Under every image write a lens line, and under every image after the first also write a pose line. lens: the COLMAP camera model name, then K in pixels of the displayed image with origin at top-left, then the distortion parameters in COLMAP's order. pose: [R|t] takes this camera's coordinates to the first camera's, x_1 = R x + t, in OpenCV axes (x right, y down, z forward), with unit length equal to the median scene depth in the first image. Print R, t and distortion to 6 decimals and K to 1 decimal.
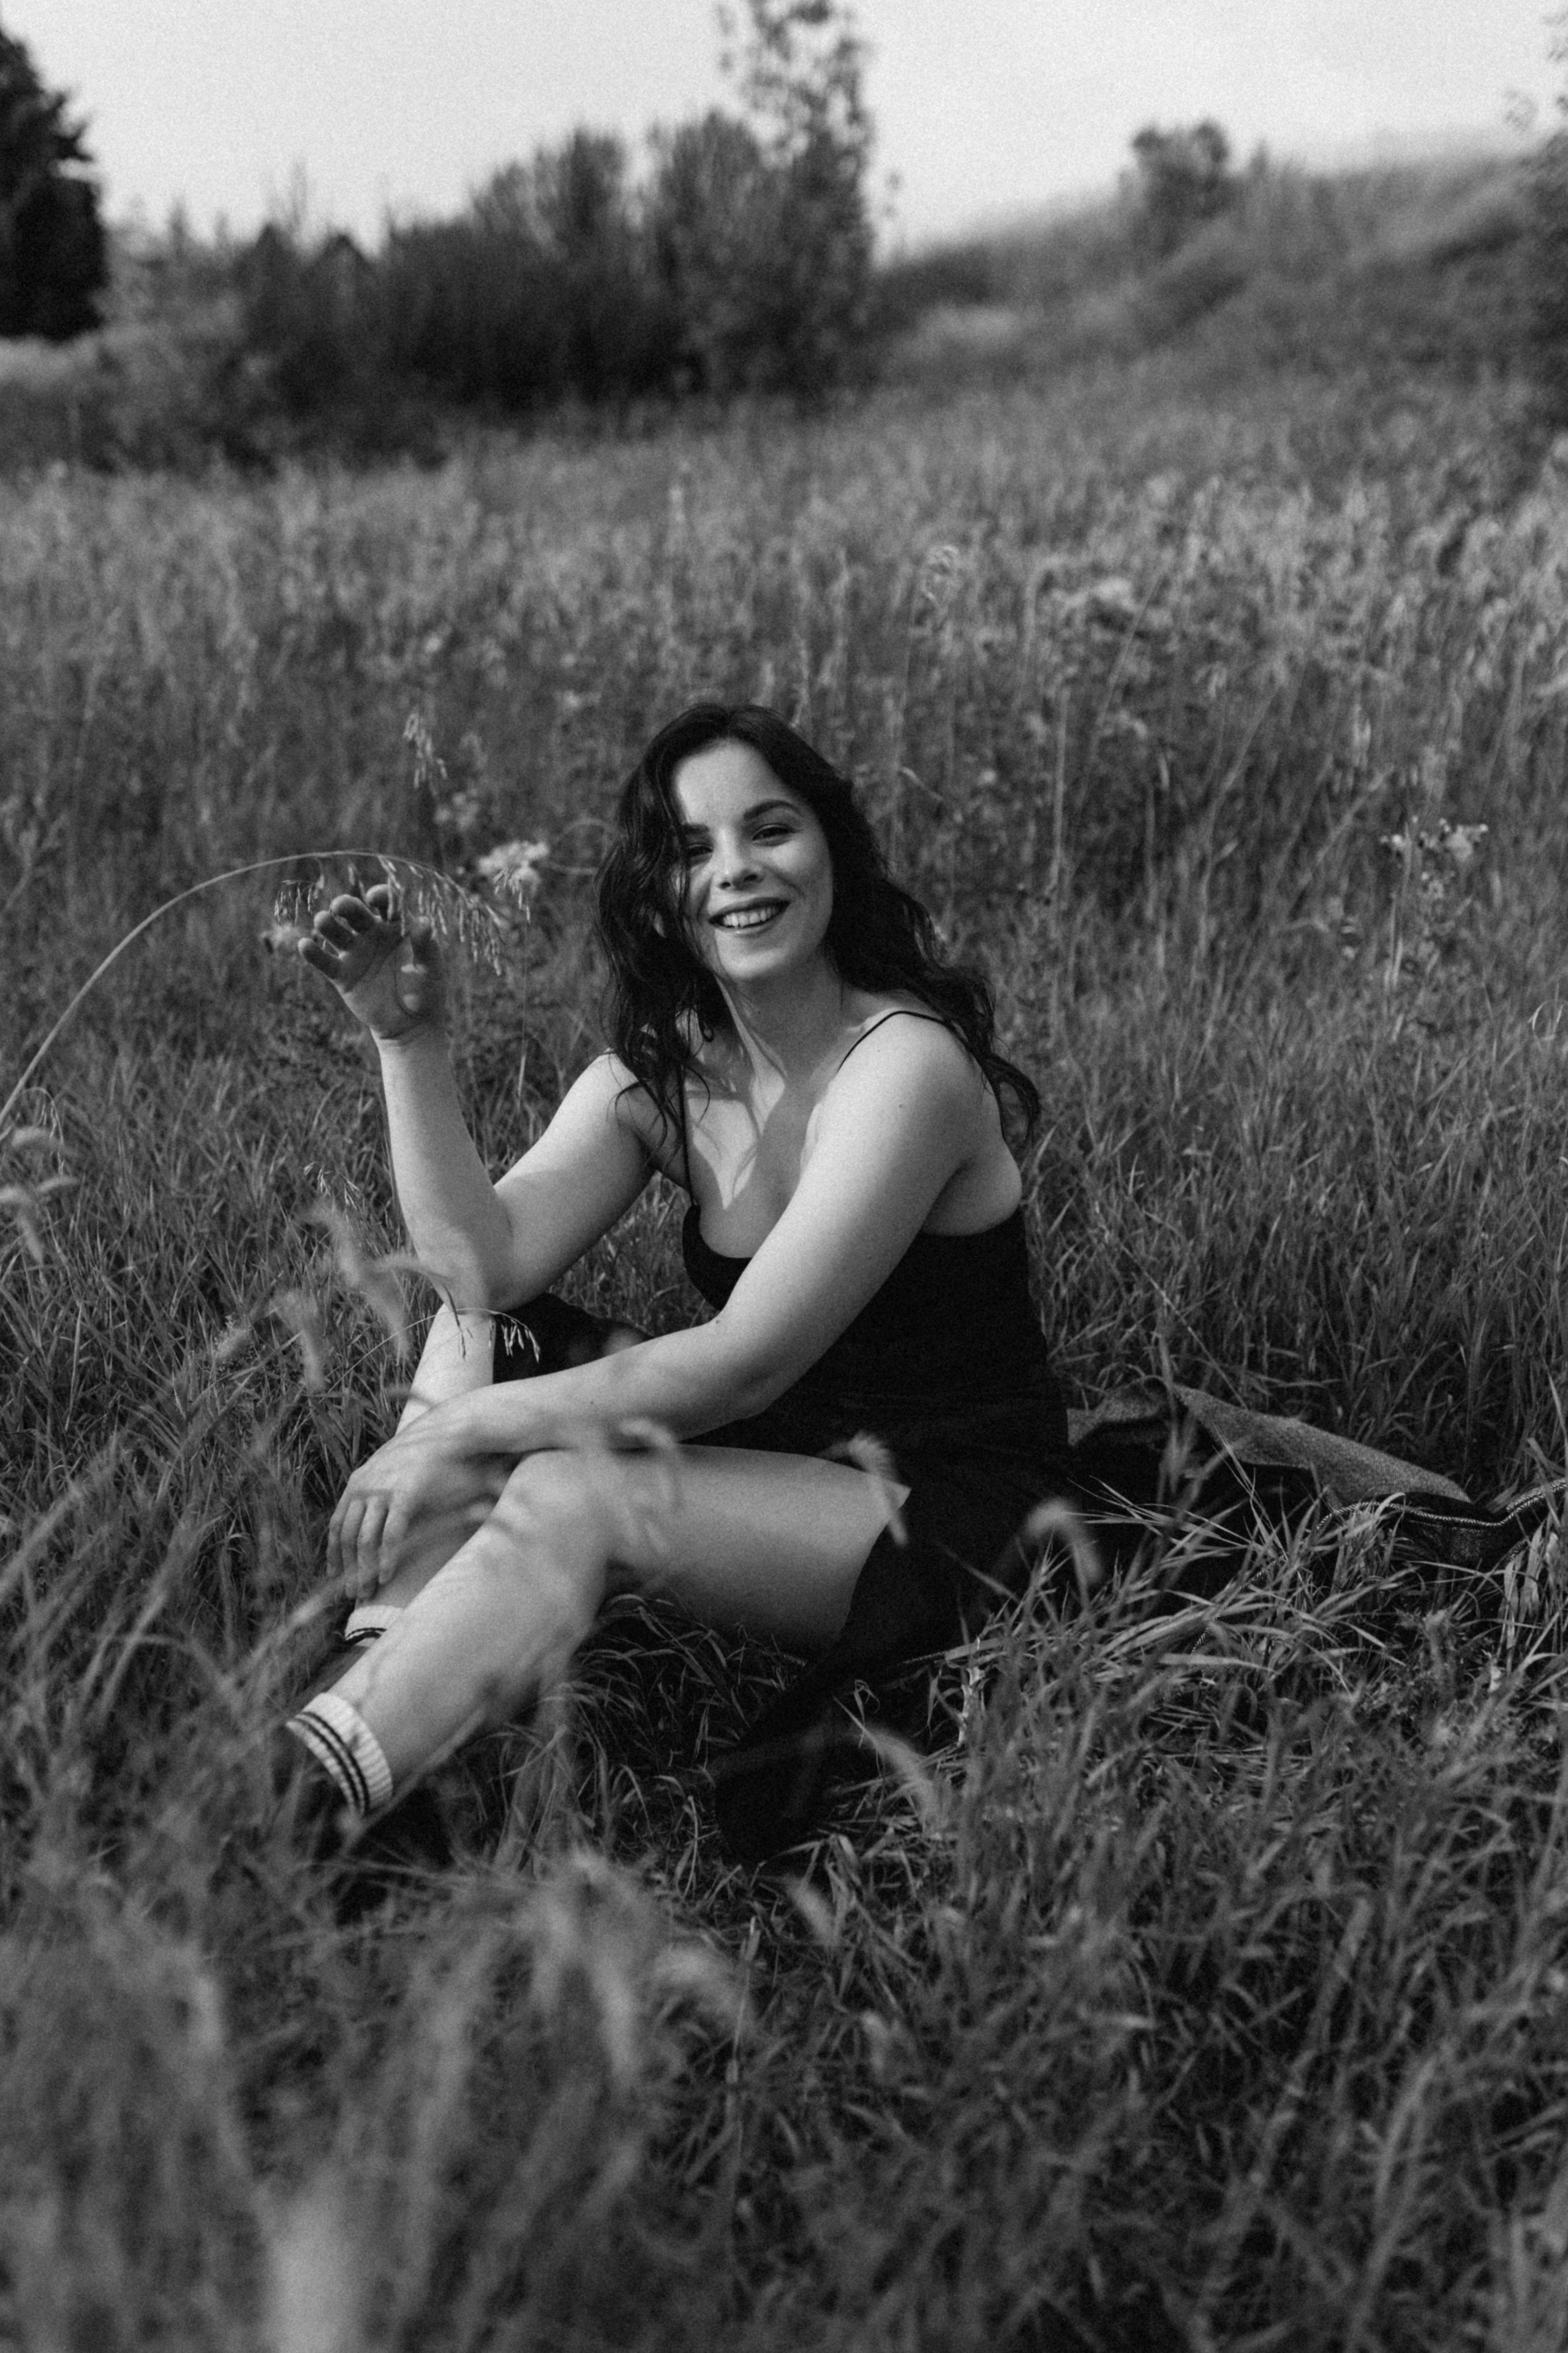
lens RADIAL K [[2379.1, 0, 778.7], [0, 2379.1, 1176.2], [0, 0, 1]] dist [-0.062914, 0.000000]
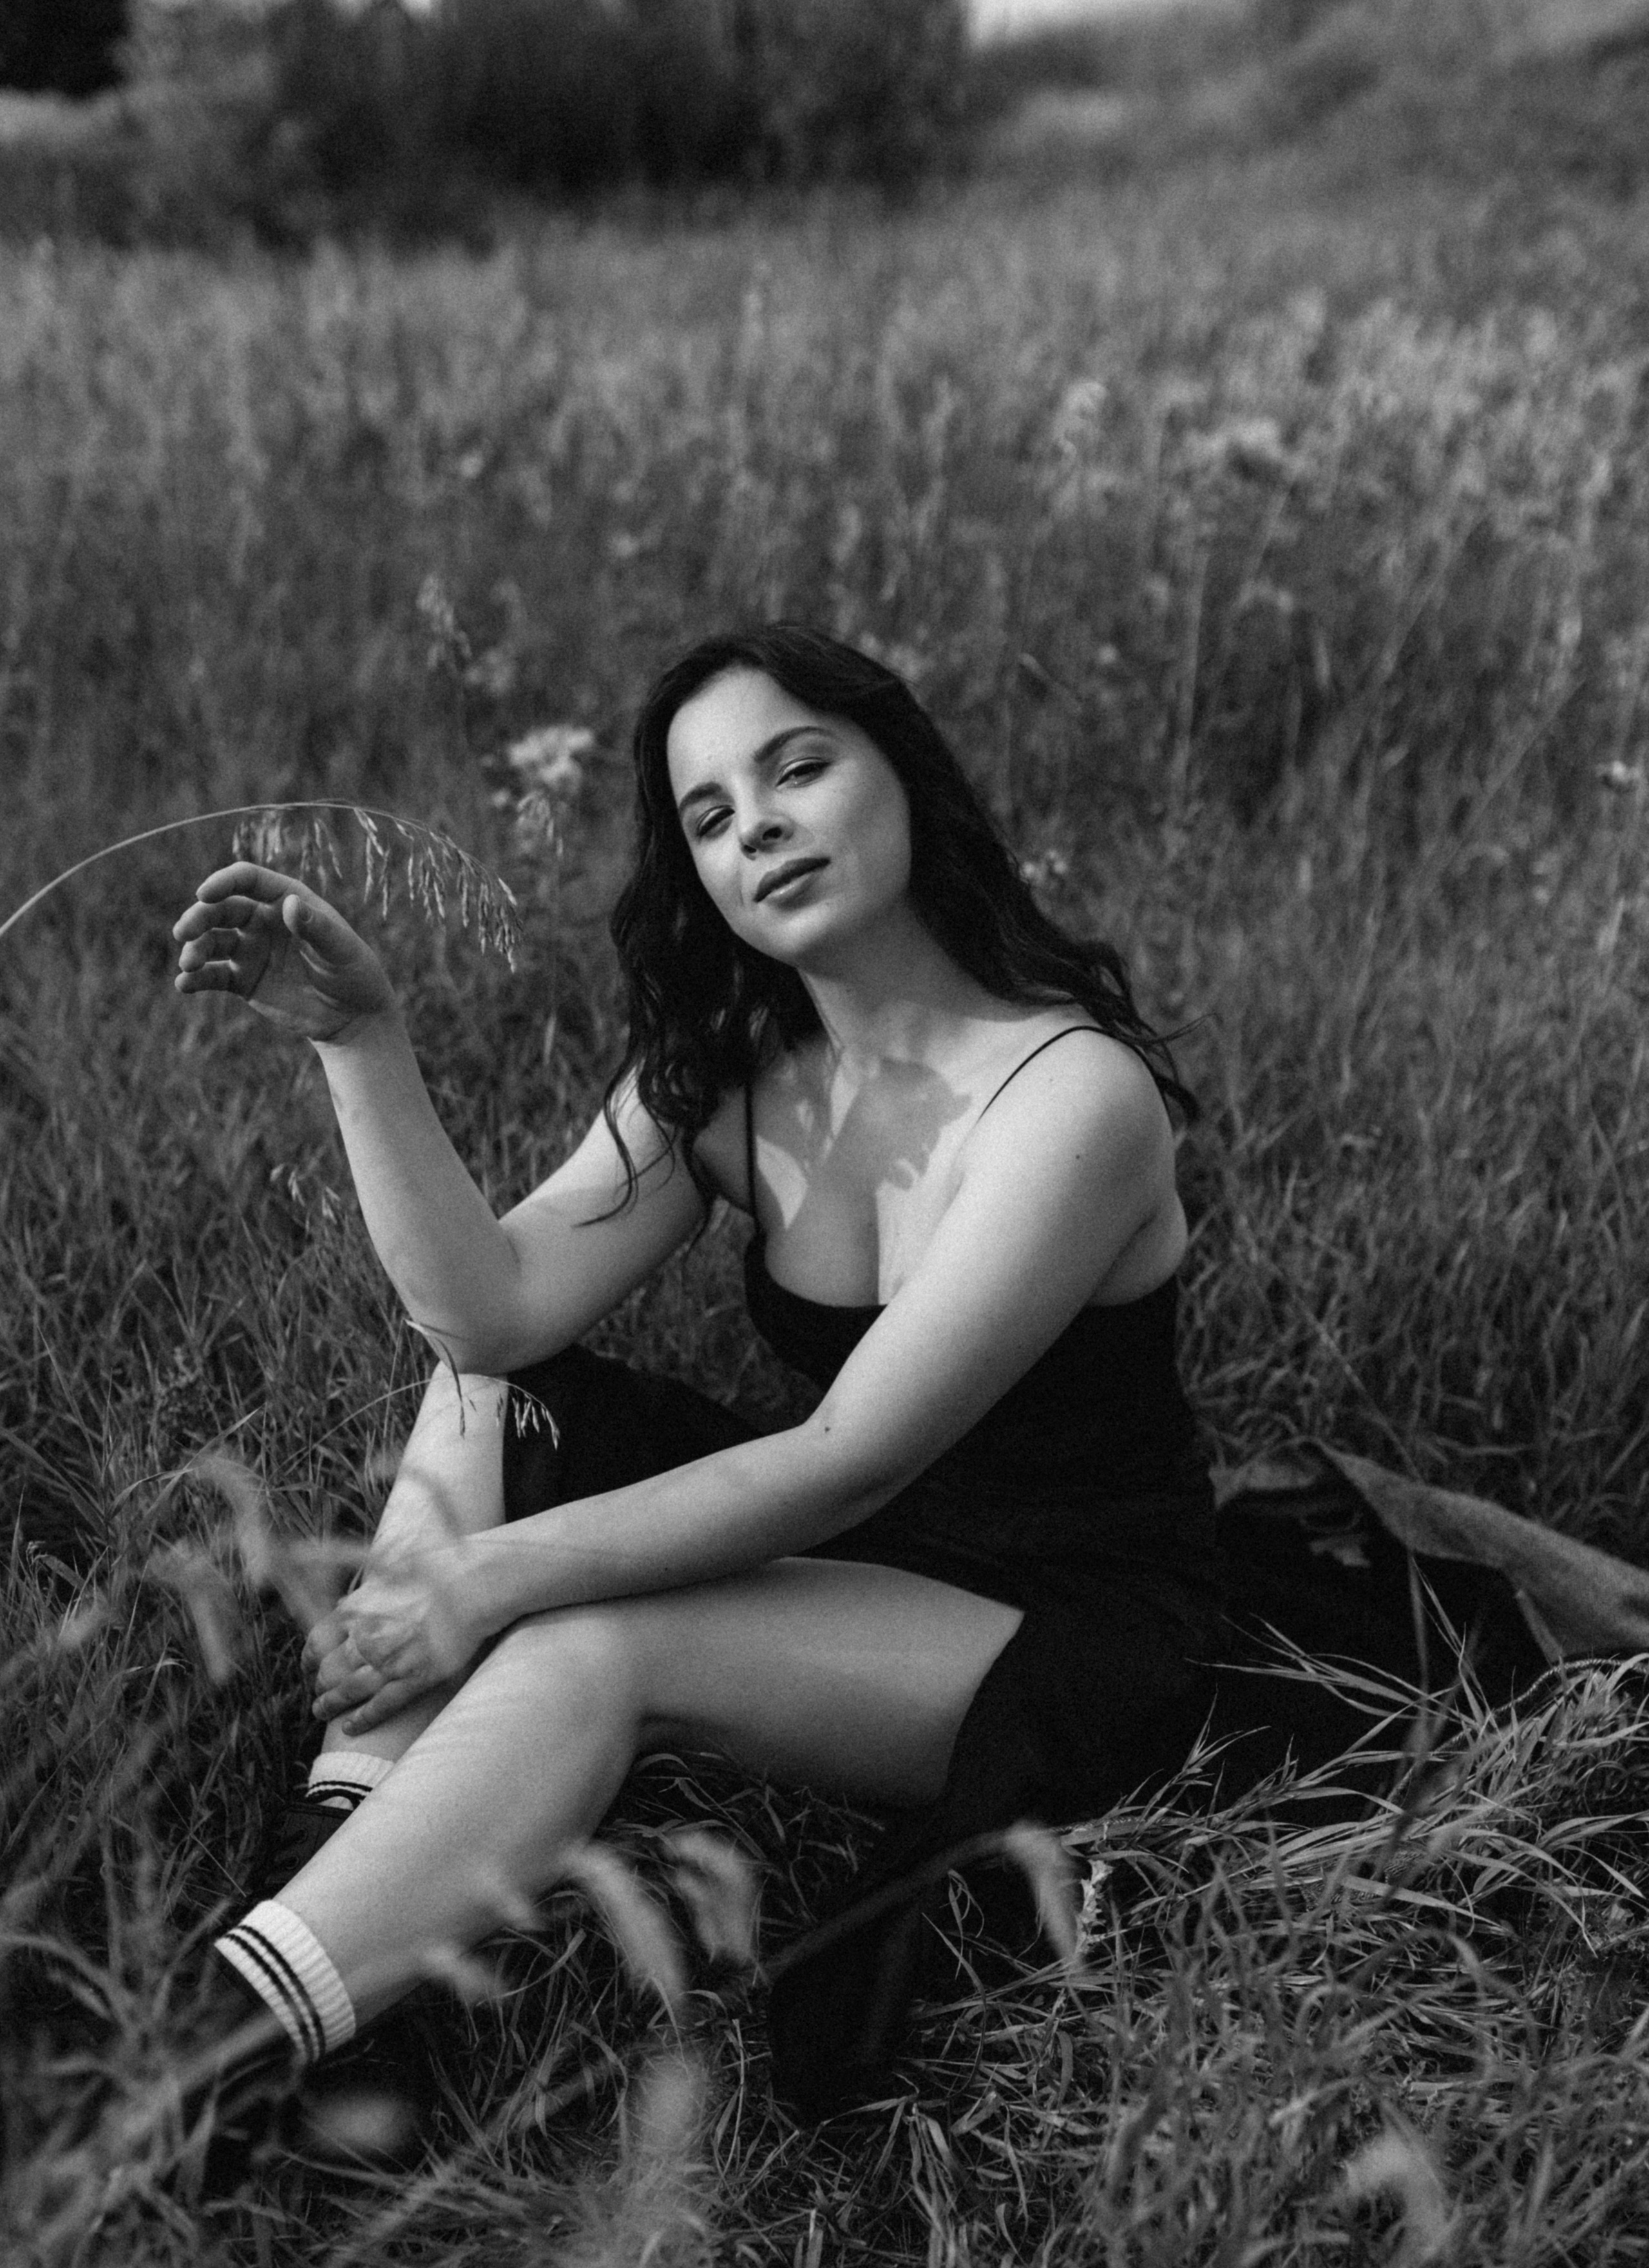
lens RADIAL K [[2193.7, 0, 825.0], [0, 2193.7, 1136.8], [0, 0, 1]] dist [-0.038699, 0.000000]
pose [[0.999525, 0.030045, 0.006916, -0.013666], [-0.030558, 0.995194, 0.093029, -0.062759], [-0.004088, -0.093196, 0.995639, 0.187951]]
